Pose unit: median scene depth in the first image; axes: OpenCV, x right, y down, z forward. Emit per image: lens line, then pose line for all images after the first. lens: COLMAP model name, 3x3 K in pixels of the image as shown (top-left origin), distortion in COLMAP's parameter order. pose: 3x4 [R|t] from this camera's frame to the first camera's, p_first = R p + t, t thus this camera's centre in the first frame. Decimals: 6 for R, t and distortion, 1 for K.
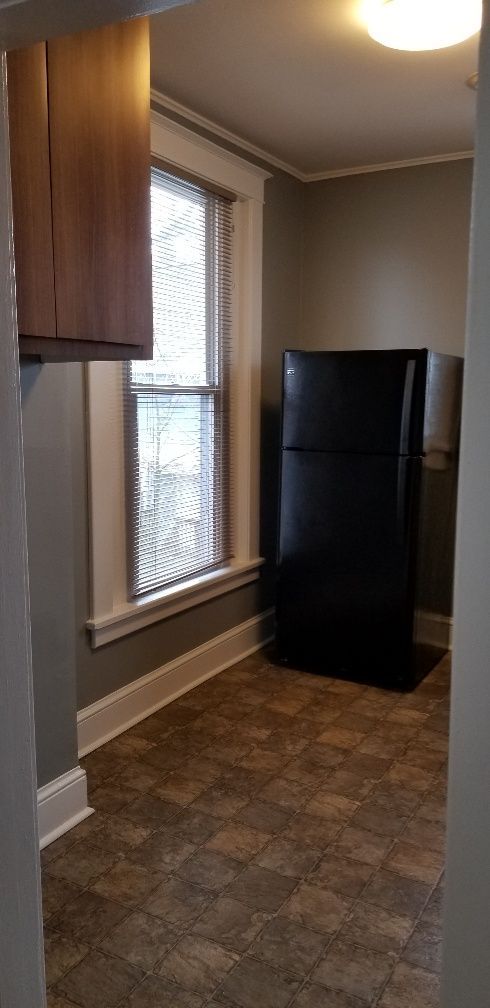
lens RADIAL K [[768.0, 0, 245.5], [0, 768.0, 498.3], [0, 0, 1]] dist [0.015169, -0.053621]
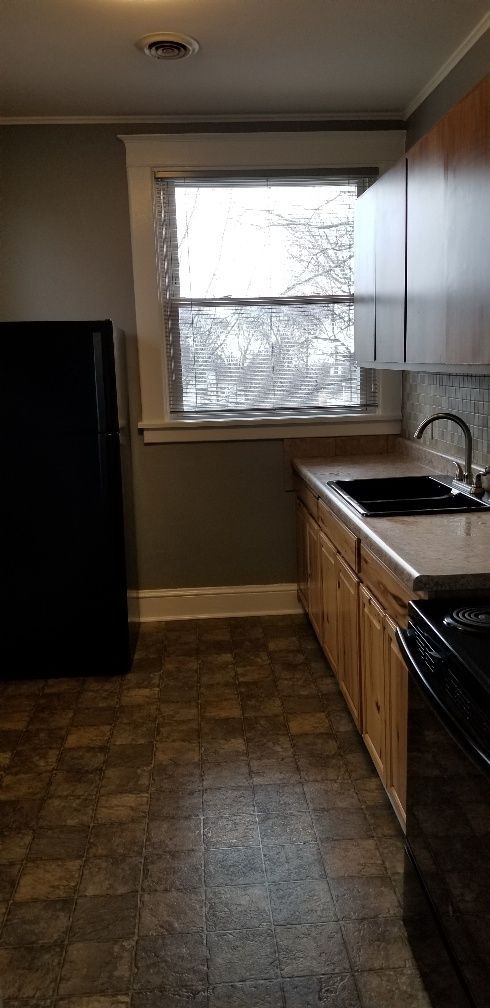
lens RADIAL K [[768.0, 0, 243.3], [0, 768.0, 512.1], [0, 0, 1]] dist [0.015169, -0.053621]
pose [[0.835724, -0.141378, 0.530640, -0.195672], [0.116128, 0.989938, 0.080854, -0.017384], [-0.536731, -0.005950, 0.843732, 0.110916]]
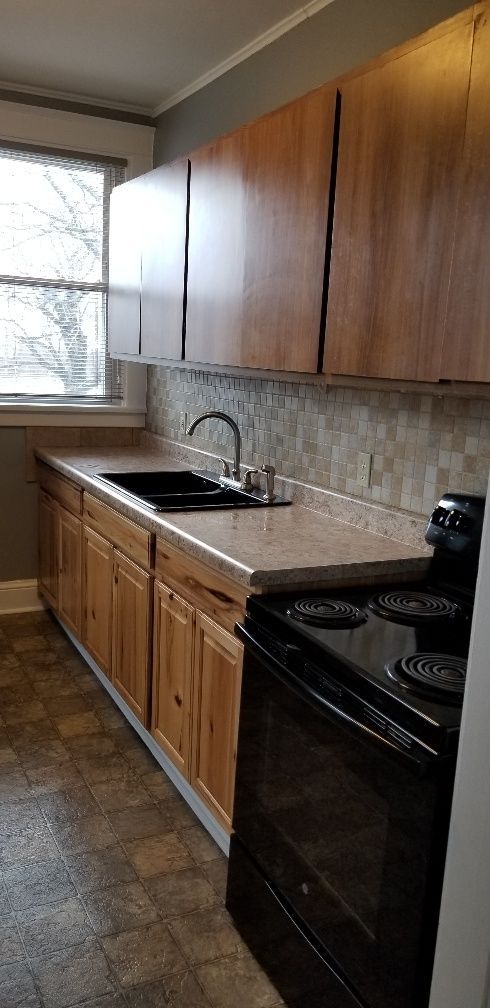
lens RADIAL K [[768.0, 0, 252.7], [0, 768.0, 501.9], [0, 0, 1]] dist [0.015169, -0.053621]
pose [[0.551752, -0.135461, 0.822934, -0.229029], [0.065286, 0.990709, 0.119306, -0.024388], [-0.831449, -0.012101, 0.555469, 0.147201]]
